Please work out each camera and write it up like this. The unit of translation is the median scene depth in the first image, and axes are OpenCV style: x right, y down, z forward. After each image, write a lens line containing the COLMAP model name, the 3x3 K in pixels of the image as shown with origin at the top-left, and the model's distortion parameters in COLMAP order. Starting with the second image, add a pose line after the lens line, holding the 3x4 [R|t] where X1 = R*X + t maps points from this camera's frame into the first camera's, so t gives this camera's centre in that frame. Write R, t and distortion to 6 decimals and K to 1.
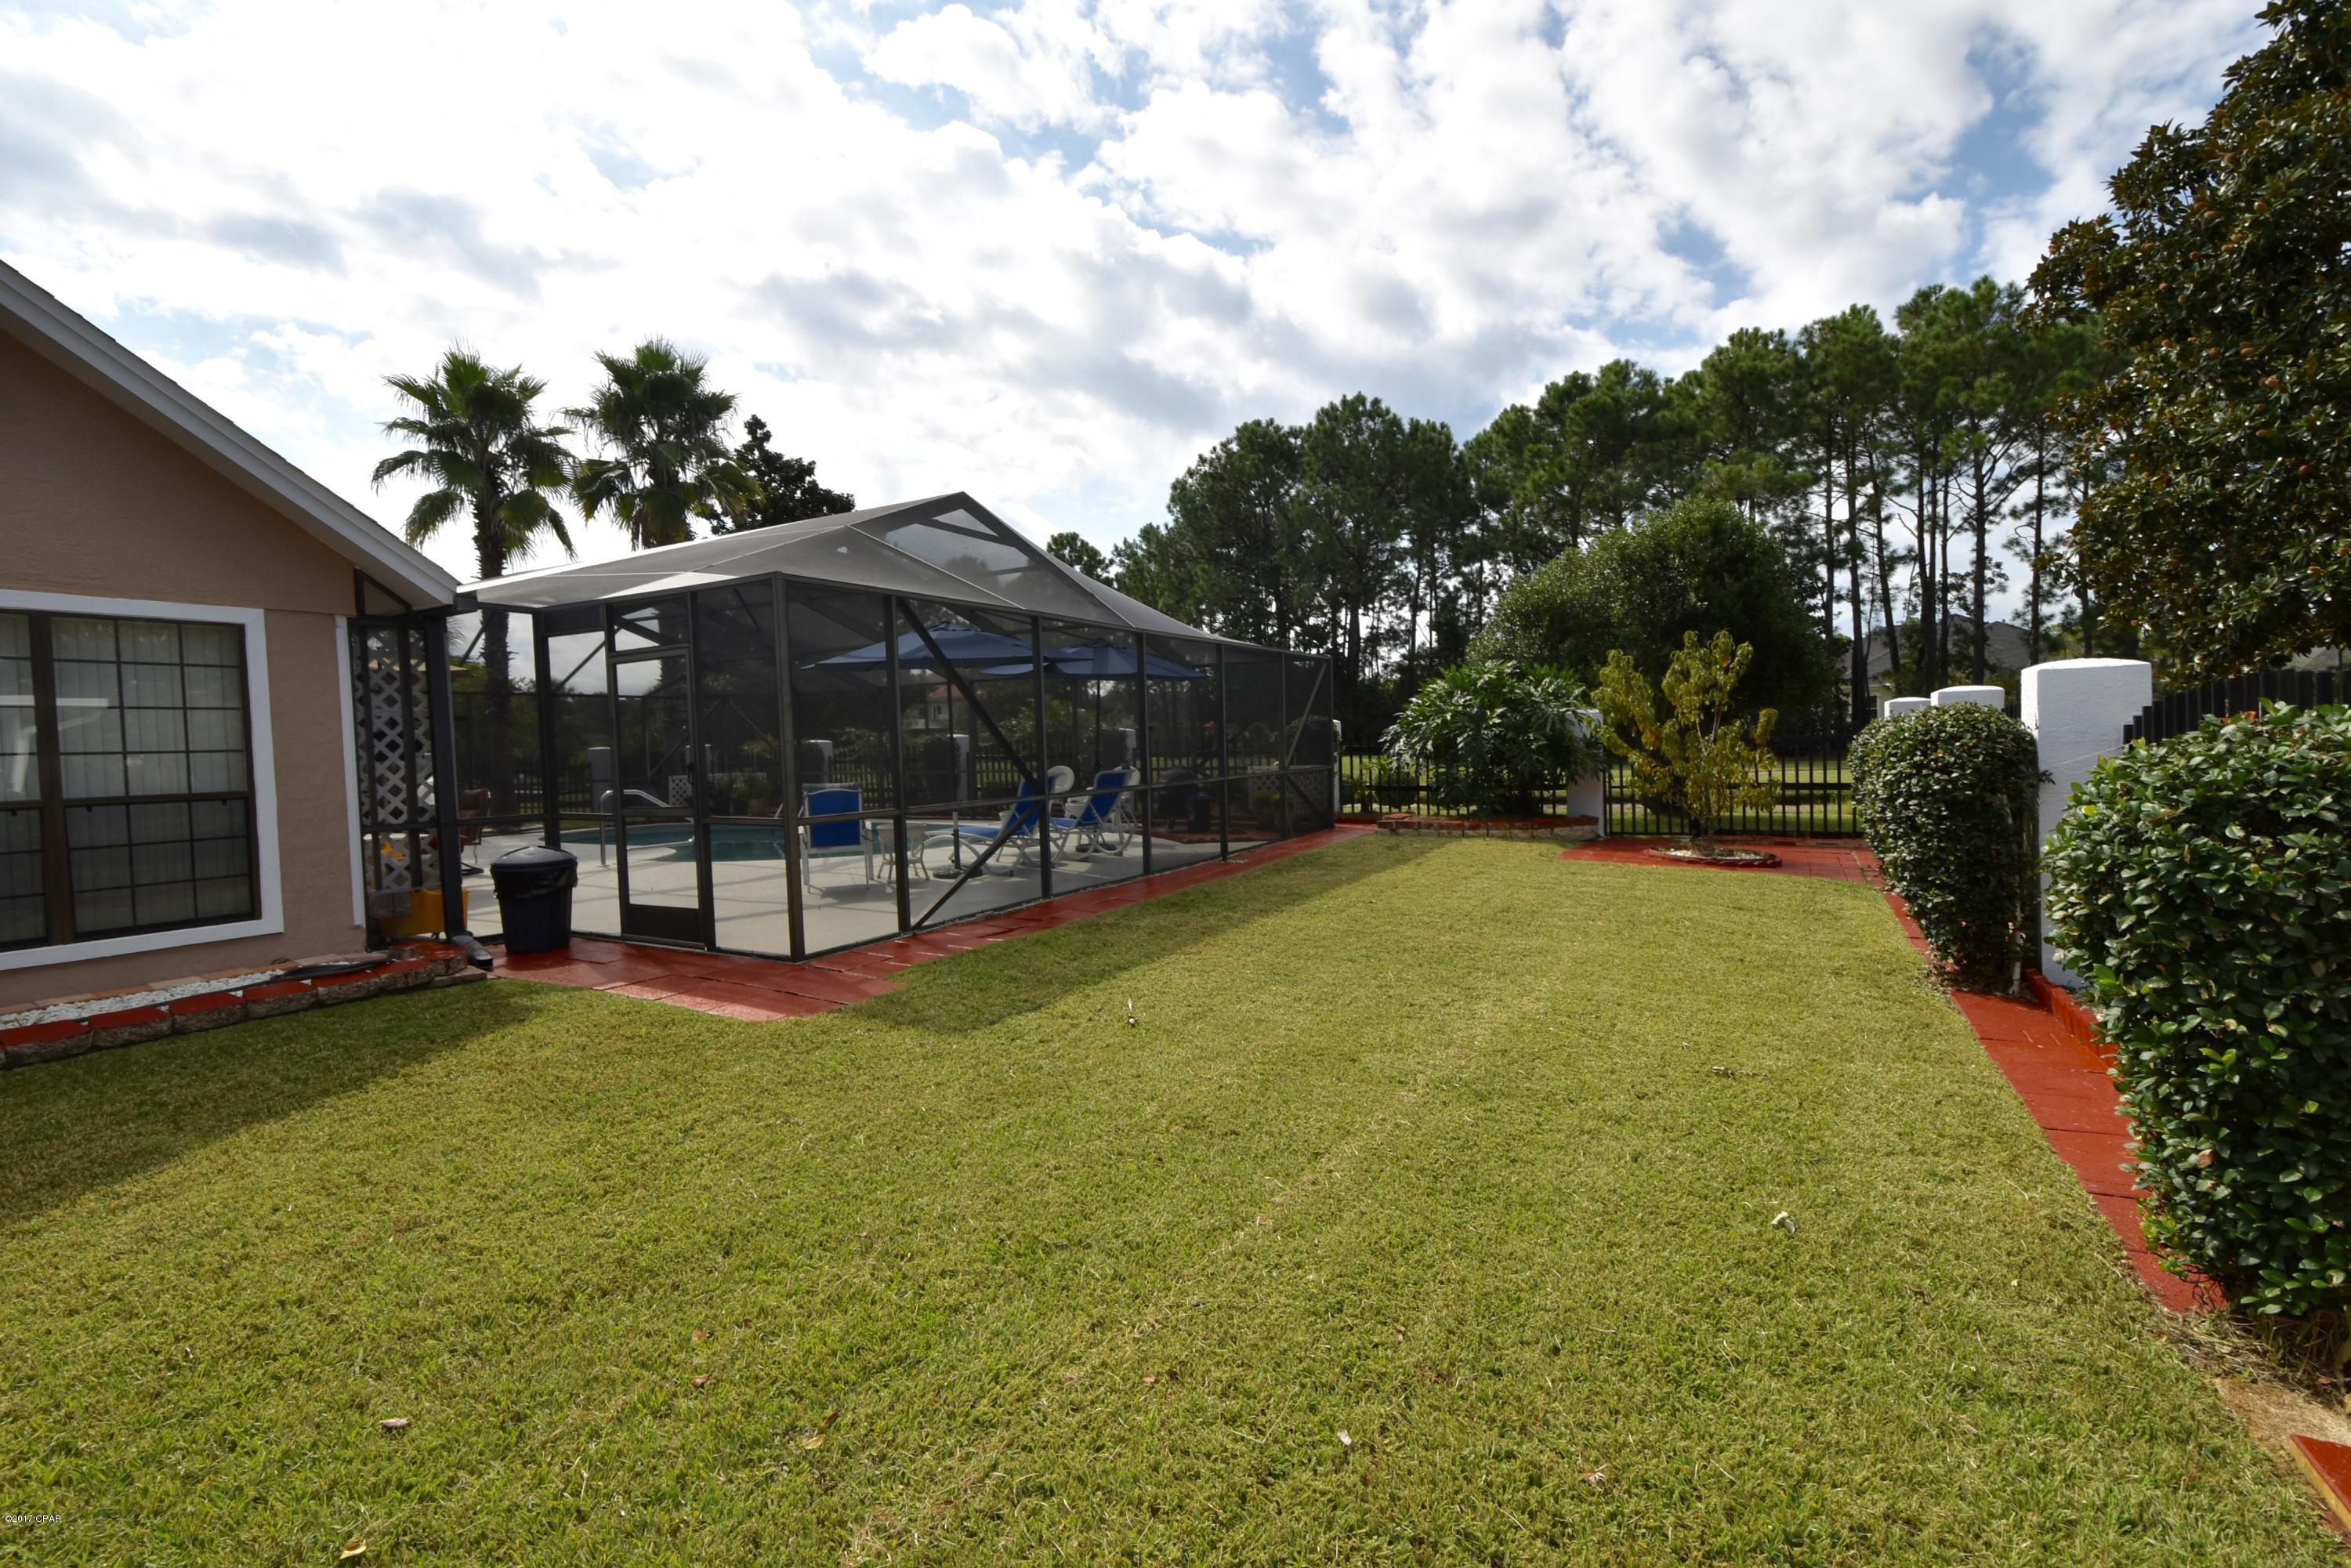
lens RADIAL K [[1027.4, 0, 1175.5], [0, 1027.4, 784.0], [0, 0, 1]] dist [0.004741, -0.005081]
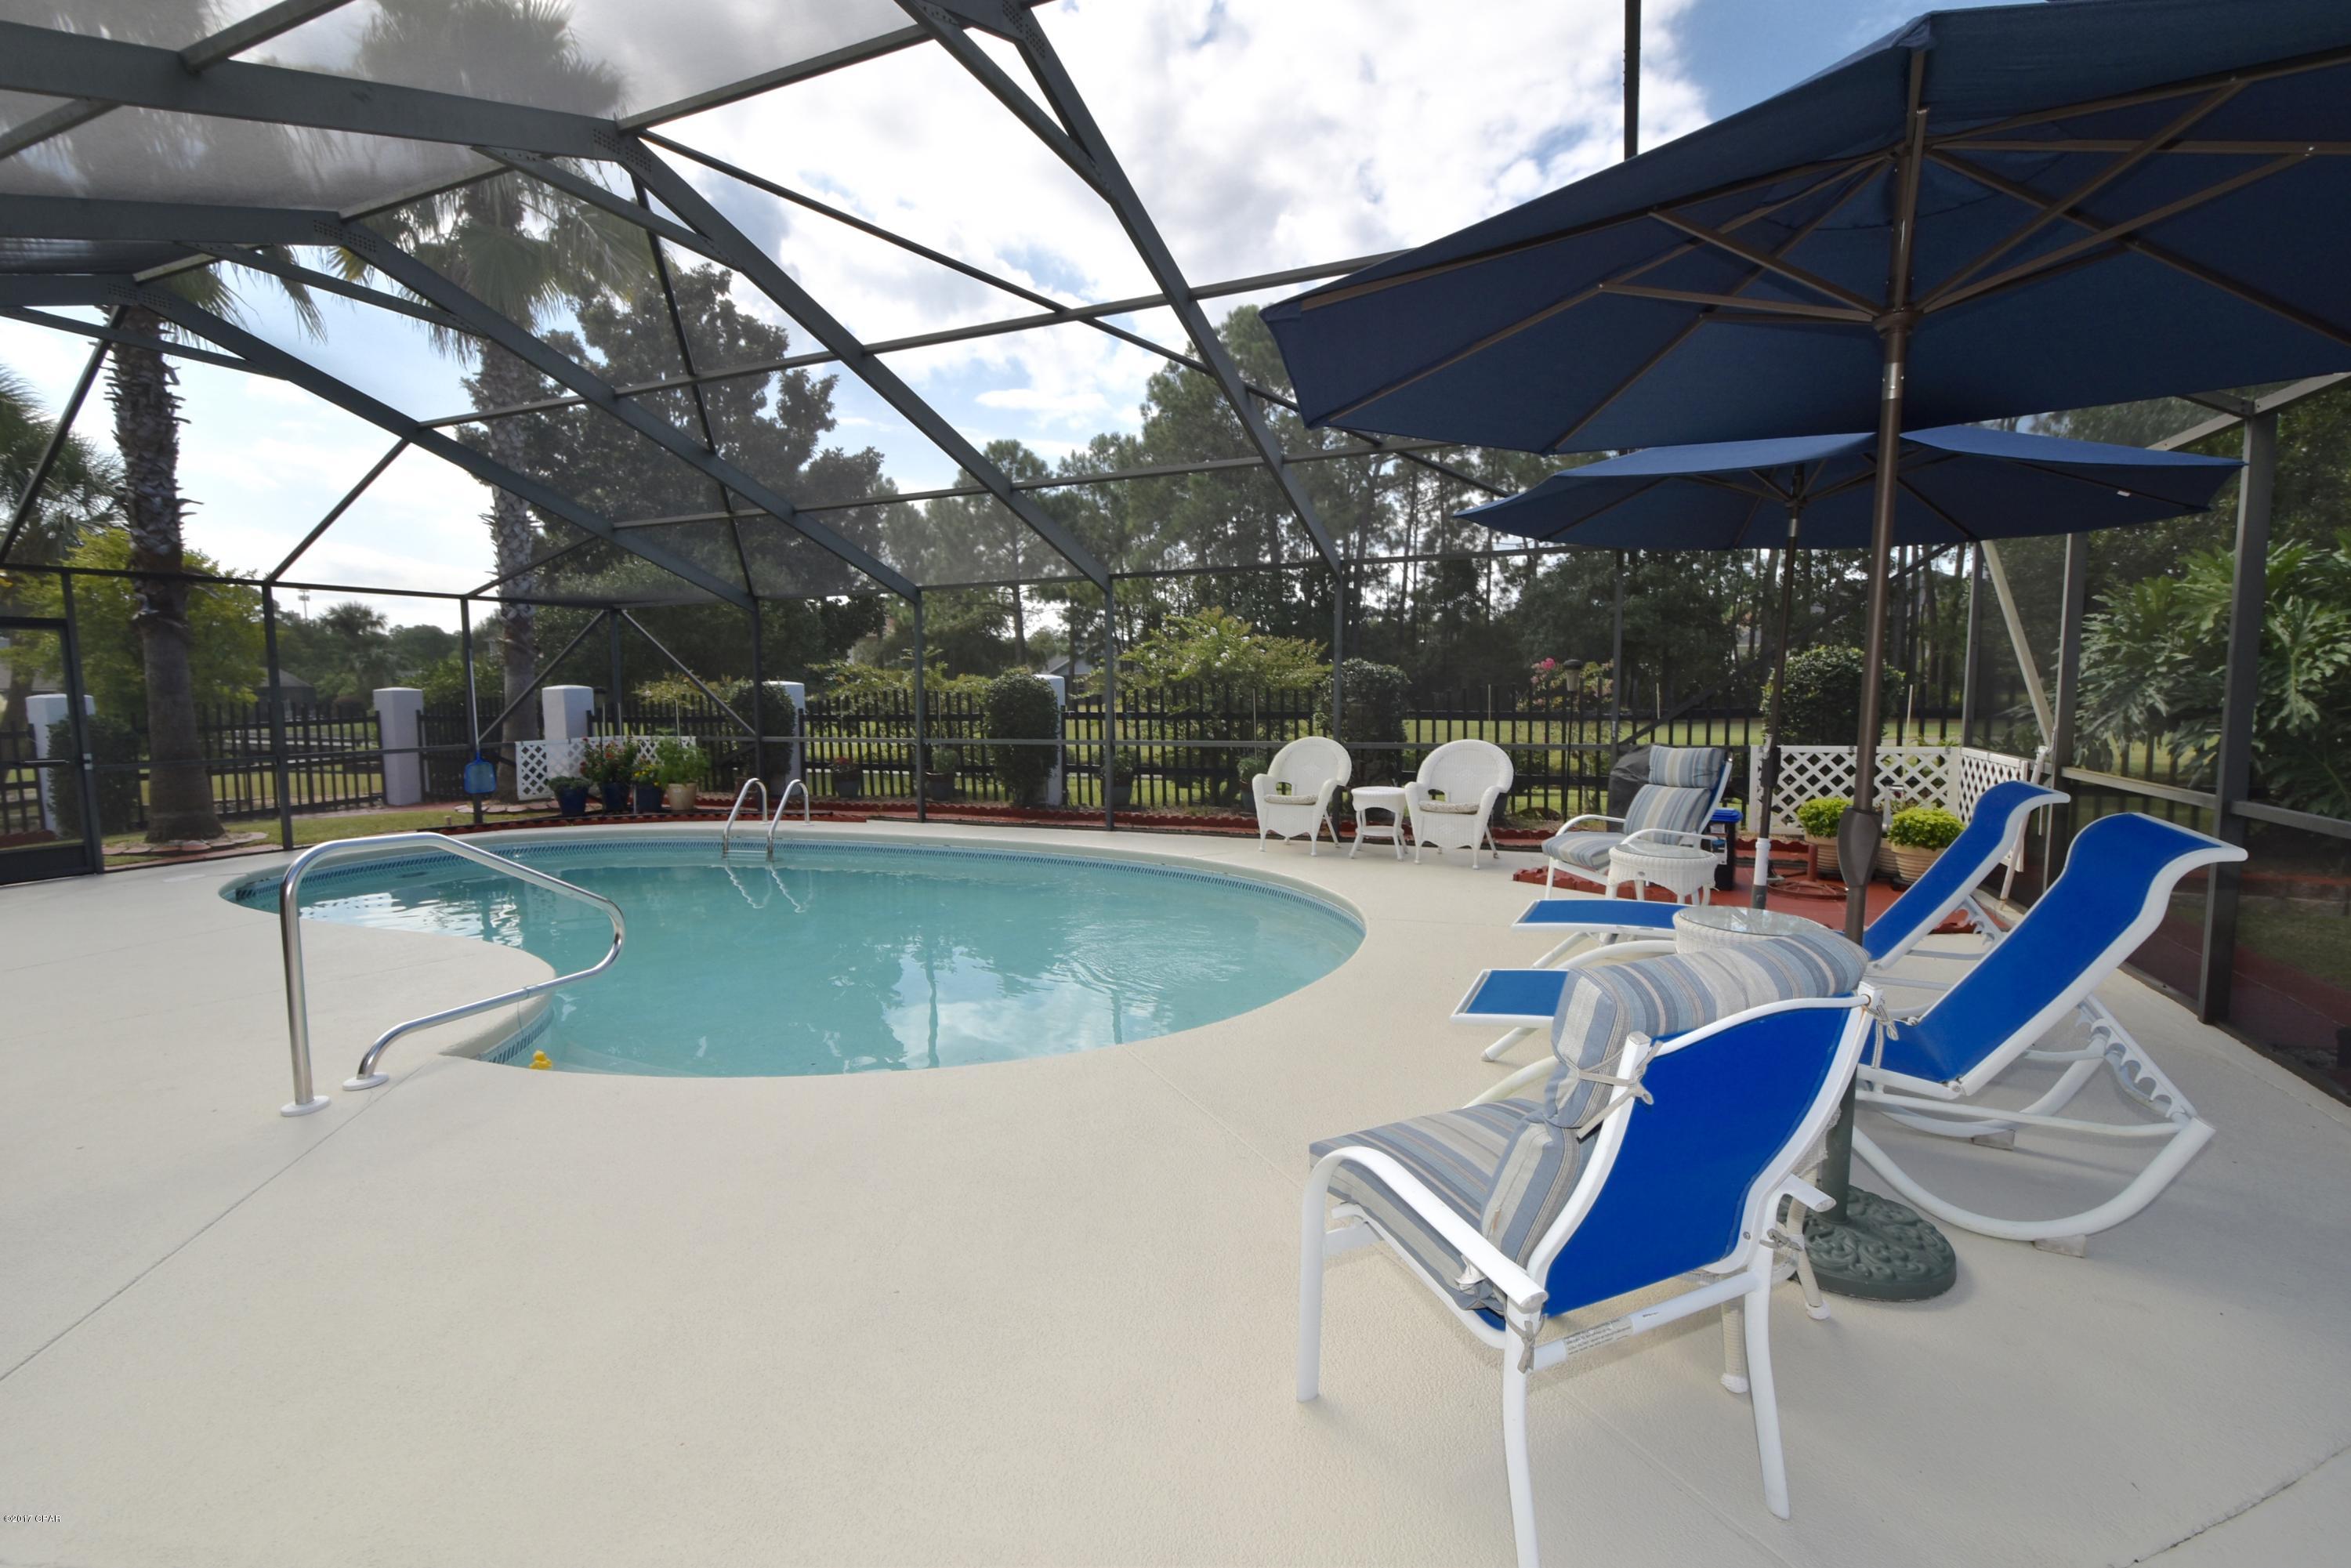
lens RADIAL K [[1027.4, 0, 1175.5], [0, 1027.4, 784.0], [0, 0, 1]] dist [0.004741, -0.005081]
pose [[0.992939, 0.003659, 0.118570, -0.067497], [-0.009494, 0.998769, 0.048683, -0.005118], [-0.118246, -0.049465, 0.991752, 0.133824]]
